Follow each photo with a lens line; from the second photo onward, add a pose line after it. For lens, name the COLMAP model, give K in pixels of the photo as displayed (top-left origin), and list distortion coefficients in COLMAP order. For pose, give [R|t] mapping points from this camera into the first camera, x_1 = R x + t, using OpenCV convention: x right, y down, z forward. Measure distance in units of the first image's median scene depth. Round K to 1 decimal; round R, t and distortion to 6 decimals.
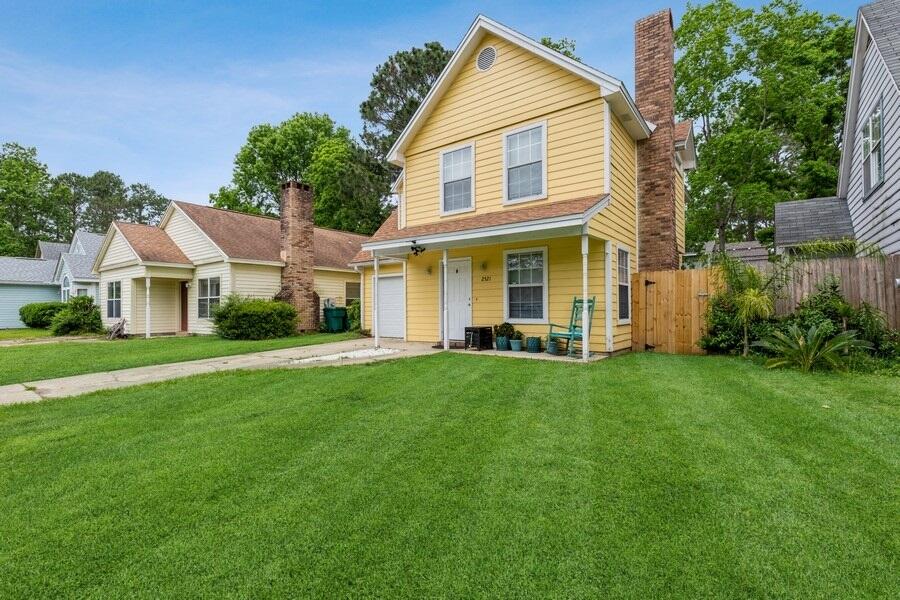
lens RADIAL K [[406.2, 0, 449.3], [0, 406.2, 304.7], [0, 0, 1]] dist [0.007599, -0.002026]
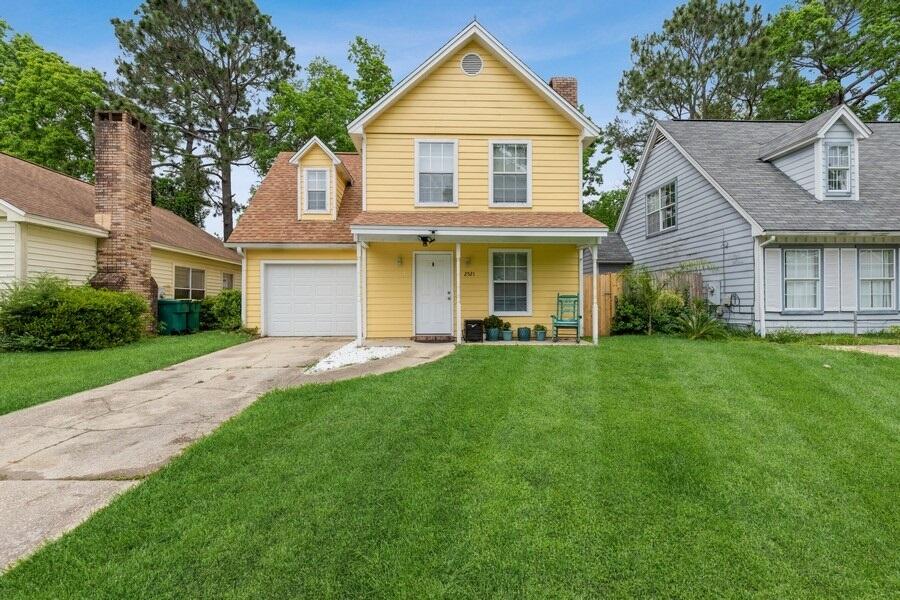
lens RADIAL K [[406.2, 0, 445.9], [0, 406.2, 300.1], [0, 0, 1]] dist [0.007599, -0.002026]
pose [[0.783168, 0.010519, 0.621721, -0.620772], [-0.009340, 0.999943, -0.005153, 0.009951], [-0.621740, -0.001771, 0.783222, 0.223813]]
